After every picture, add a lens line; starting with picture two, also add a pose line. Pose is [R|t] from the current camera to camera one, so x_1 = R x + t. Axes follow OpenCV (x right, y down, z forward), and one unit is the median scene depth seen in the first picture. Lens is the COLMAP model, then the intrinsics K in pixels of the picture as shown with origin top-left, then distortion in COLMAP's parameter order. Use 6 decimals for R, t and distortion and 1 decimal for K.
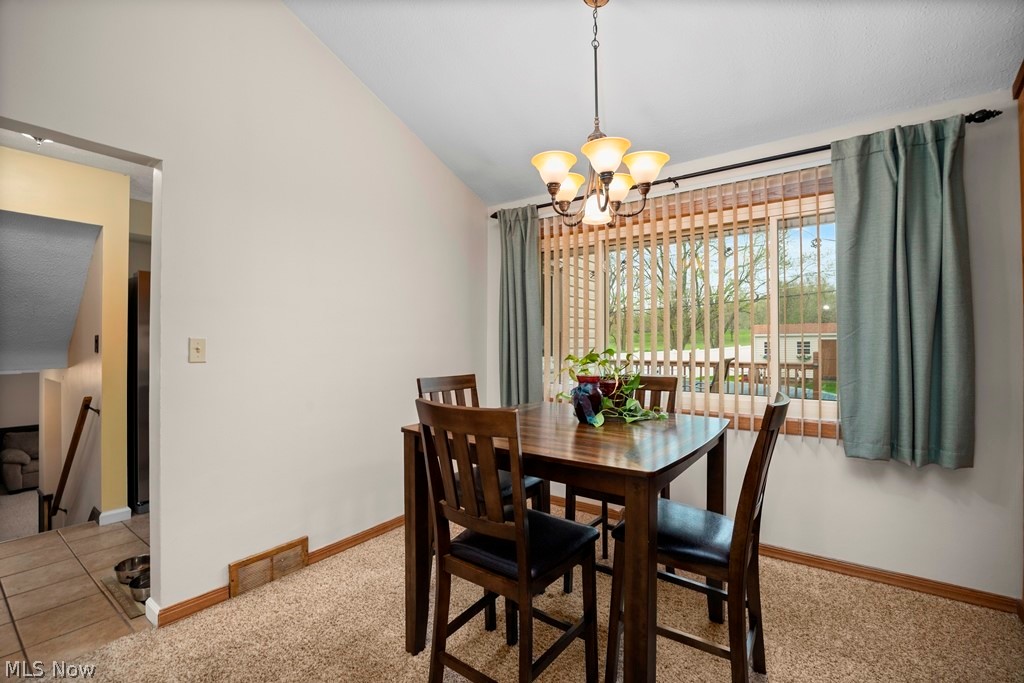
lens RADIAL K [[451.5, 0, 512.0], [0, 451.5, 341.5], [0, 0, 1]] dist [-0.015084, 0.000093]
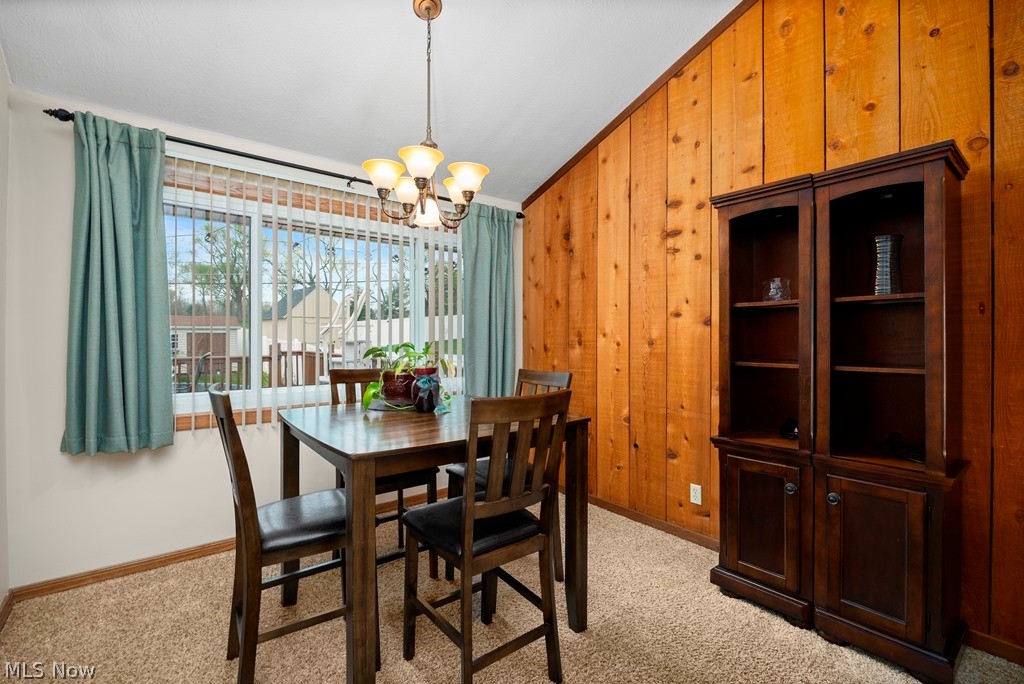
lens RADIAL K [[451.5, 0, 512.0], [0, 451.5, 342.0], [0, 0, 1]] dist [-0.015084, 0.000093]
pose [[0.255175, -0.009714, 0.966846, -0.456747], [-0.007497, 0.999900, 0.012025, 0.001171], [-0.966866, -0.010317, 0.255076, 0.302910]]
